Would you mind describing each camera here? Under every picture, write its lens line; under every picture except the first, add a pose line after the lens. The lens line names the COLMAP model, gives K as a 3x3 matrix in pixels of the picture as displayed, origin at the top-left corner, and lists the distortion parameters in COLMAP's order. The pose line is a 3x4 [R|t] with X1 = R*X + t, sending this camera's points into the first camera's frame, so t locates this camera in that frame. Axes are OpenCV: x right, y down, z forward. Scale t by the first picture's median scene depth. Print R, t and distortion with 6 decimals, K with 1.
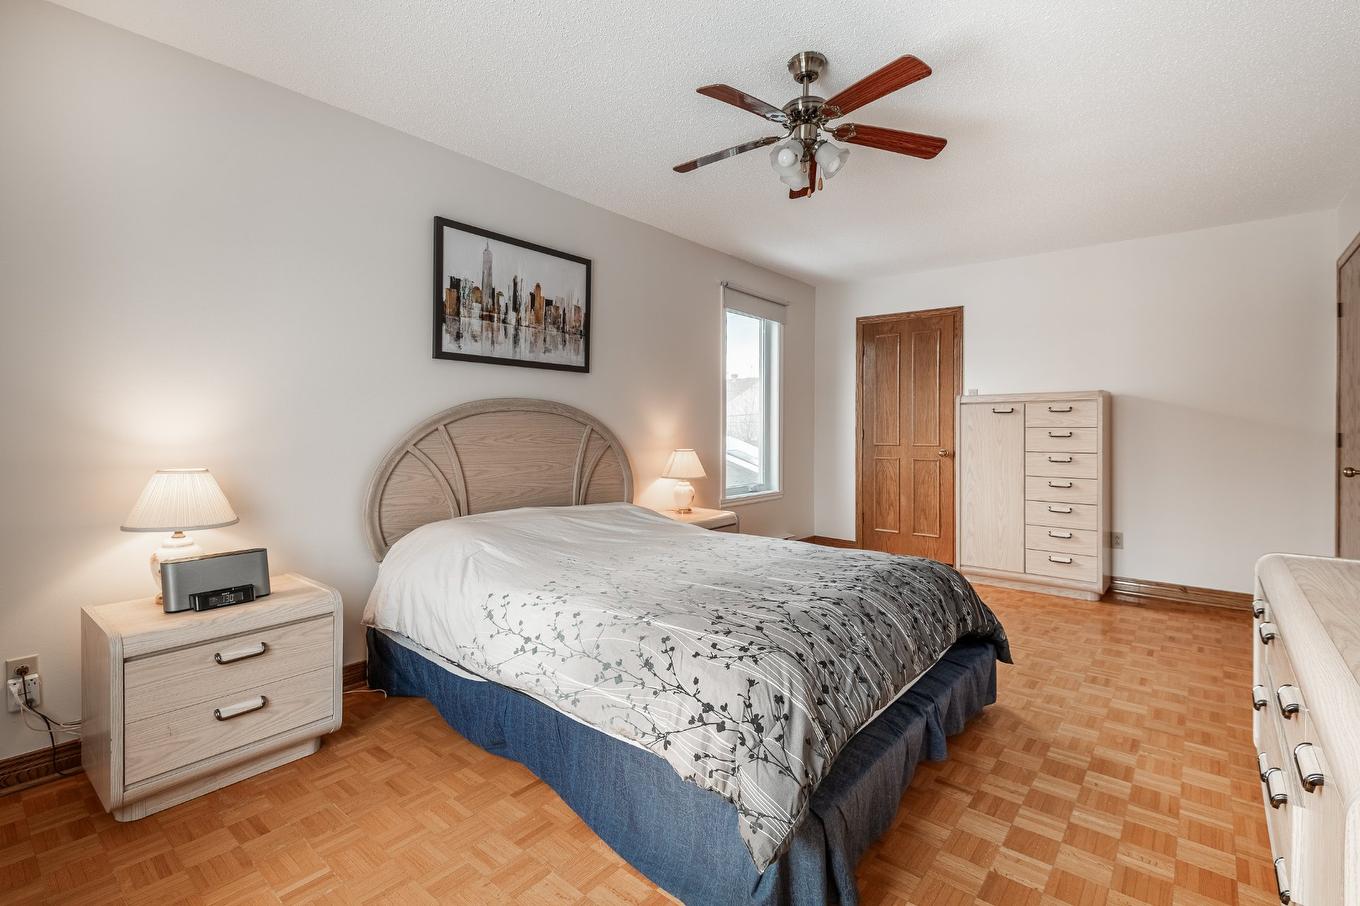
lens RADIAL K [[617.6, 0, 680.6], [0, 617.6, 438.5], [0, 0, 1]] dist [0.033220, -0.020875]
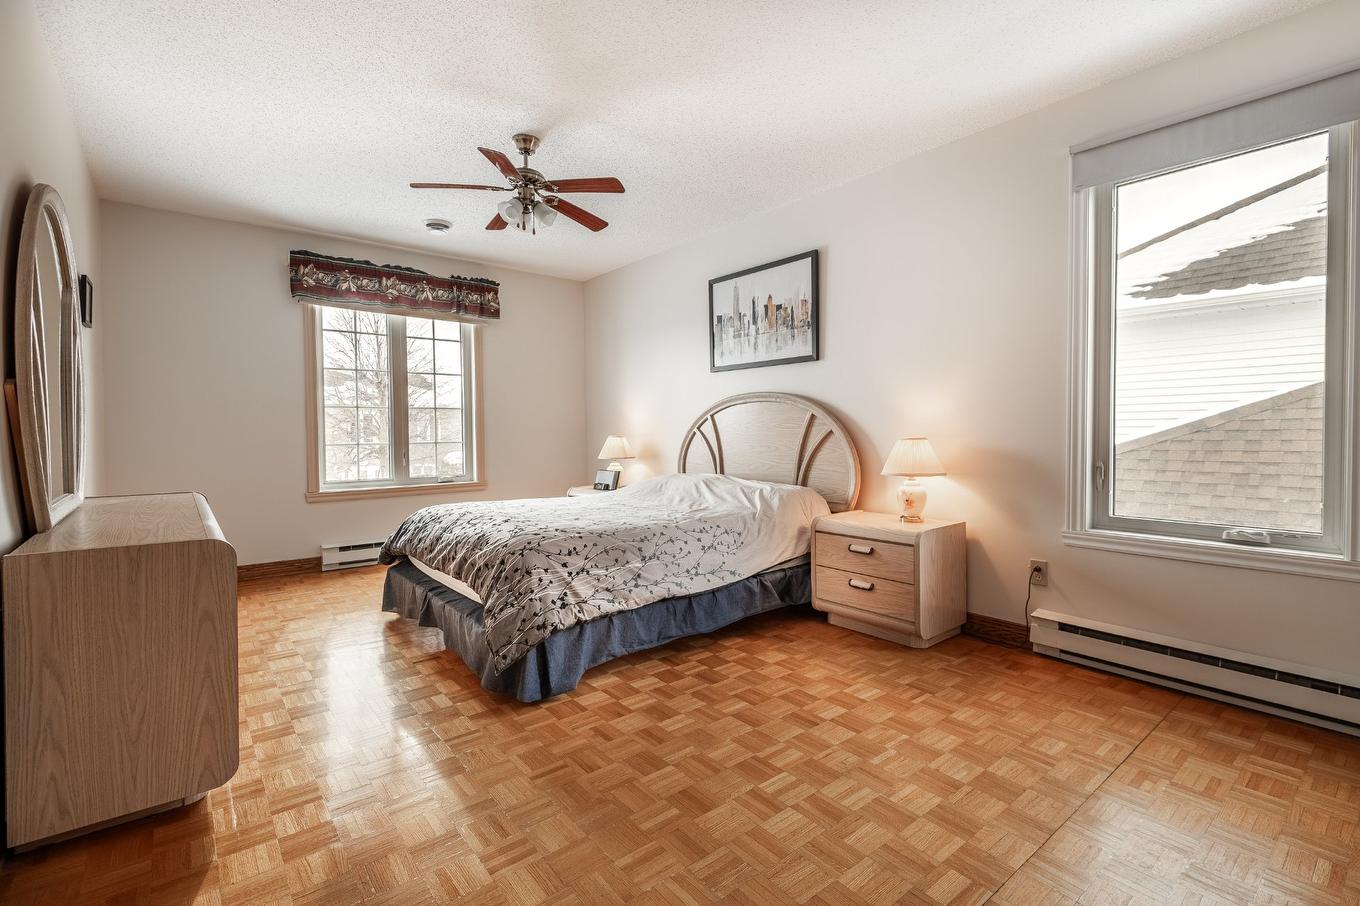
lens RADIAL K [[617.6, 0, 680.6], [0, 617.6, 438.5], [0, 0, 1]] dist [0.033220, -0.020875]
pose [[-0.190653, 0.016886, -0.981512, 0.993206], [-0.007362, 0.999799, 0.018631, 0.006391], [0.981630, 0.010778, -0.190490, 1.075086]]
